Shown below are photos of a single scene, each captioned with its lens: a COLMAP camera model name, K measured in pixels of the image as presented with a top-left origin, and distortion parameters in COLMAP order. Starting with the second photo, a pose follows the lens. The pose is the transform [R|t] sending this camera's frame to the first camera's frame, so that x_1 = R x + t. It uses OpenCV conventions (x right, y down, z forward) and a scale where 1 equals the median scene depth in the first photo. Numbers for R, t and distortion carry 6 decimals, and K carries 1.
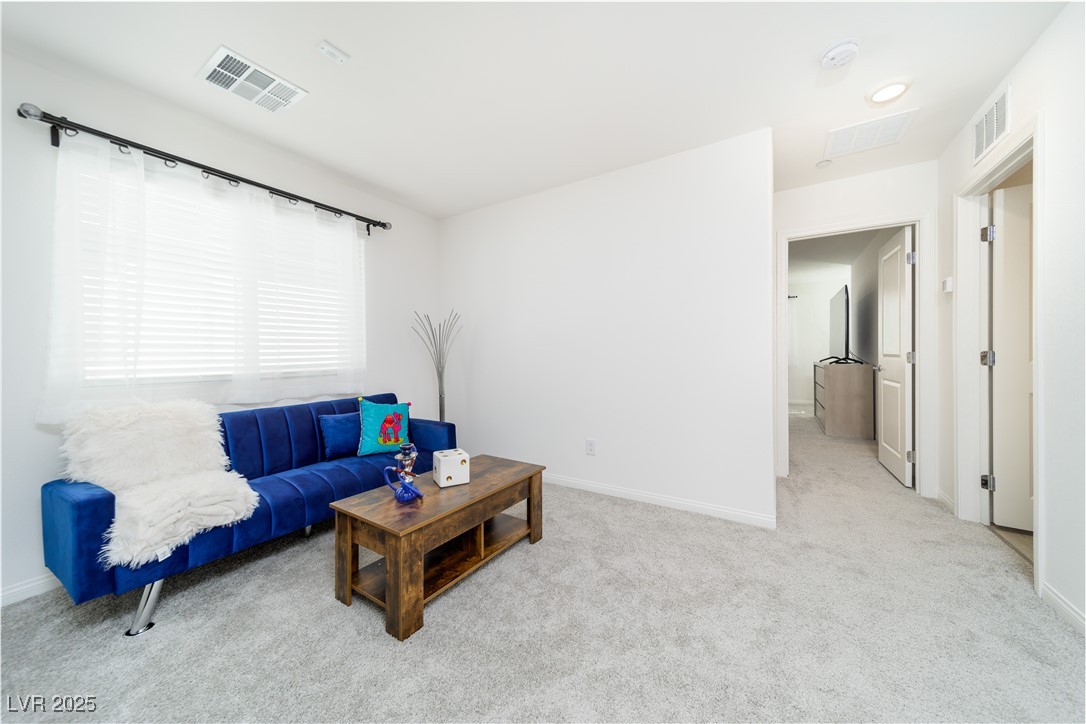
lens RADIAL K [[380.5, 0, 544.7], [0, 380.5, 352.5], [0, 0, 1]] dist [0.010417, 0.000131]
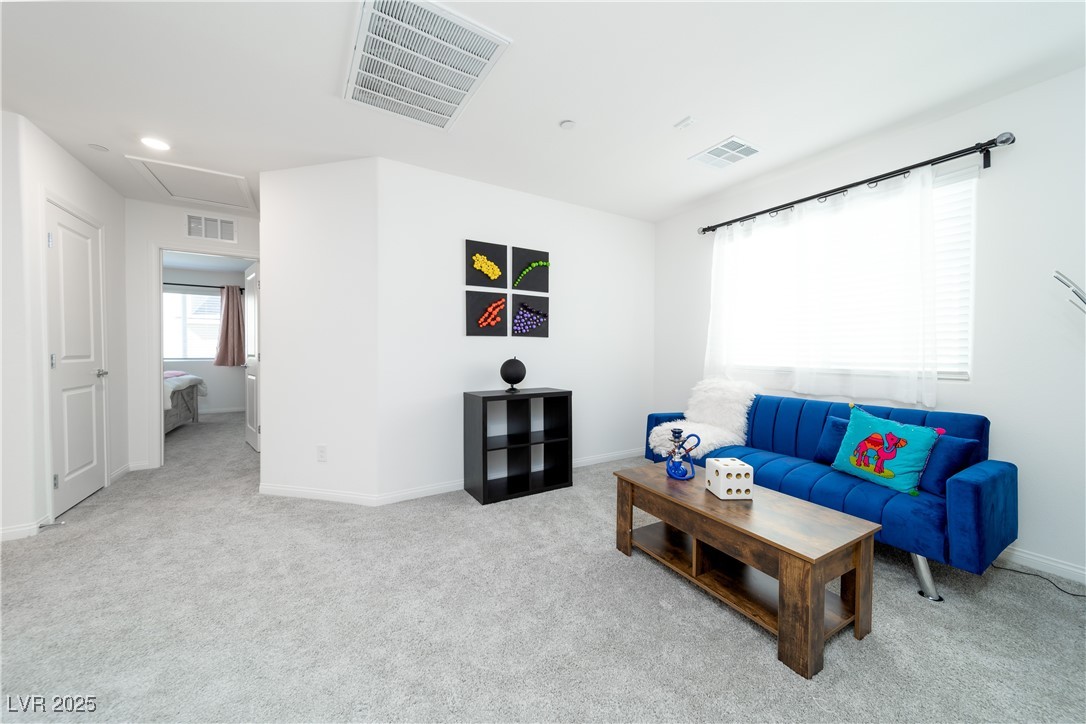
lens RADIAL K [[380.5, 0, 539.5], [0, 380.5, 355.5], [0, 0, 1]] dist [0.010417, 0.000131]
pose [[-0.452801, 0.020689, -0.891371, 0.578480], [-0.001878, 0.999706, 0.024158, -0.006578], [0.891609, 0.012613, -0.452630, 0.773308]]
